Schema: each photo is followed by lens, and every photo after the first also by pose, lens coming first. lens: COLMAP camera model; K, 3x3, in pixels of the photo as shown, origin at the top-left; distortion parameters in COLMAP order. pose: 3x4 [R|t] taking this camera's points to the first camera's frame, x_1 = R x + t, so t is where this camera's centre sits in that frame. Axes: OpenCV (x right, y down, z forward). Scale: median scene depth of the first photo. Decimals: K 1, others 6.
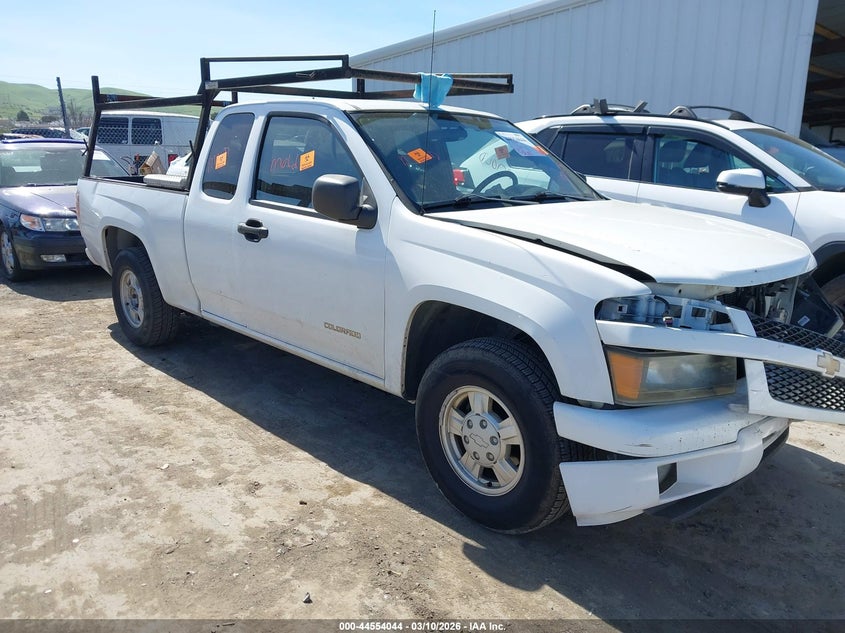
lens RADIAL K [[663.5, 0, 408.1], [0, 663.5, 316.8], [0, 0, 1]] dist [-0.006836, 0.004604]
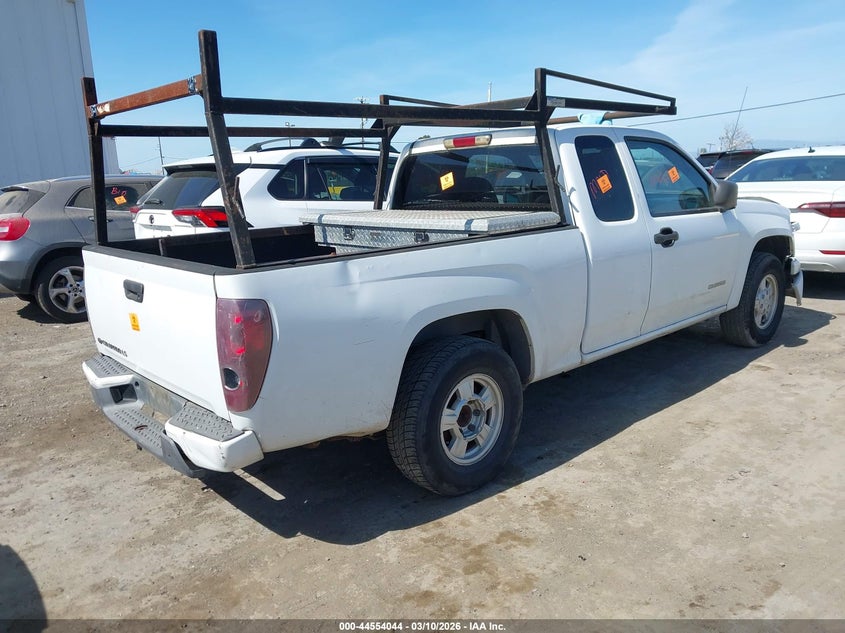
lens RADIAL K [[663.5, 0, 408.1], [0, 663.5, 316.8], [0, 0, 1]] dist [-0.006836, 0.004604]
pose [[0.044542, -0.225969, 0.973116, -1.305035], [0.293133, 0.934162, 0.203506, -0.341487], [-0.955034, 0.276187, 0.107848, 1.250178]]
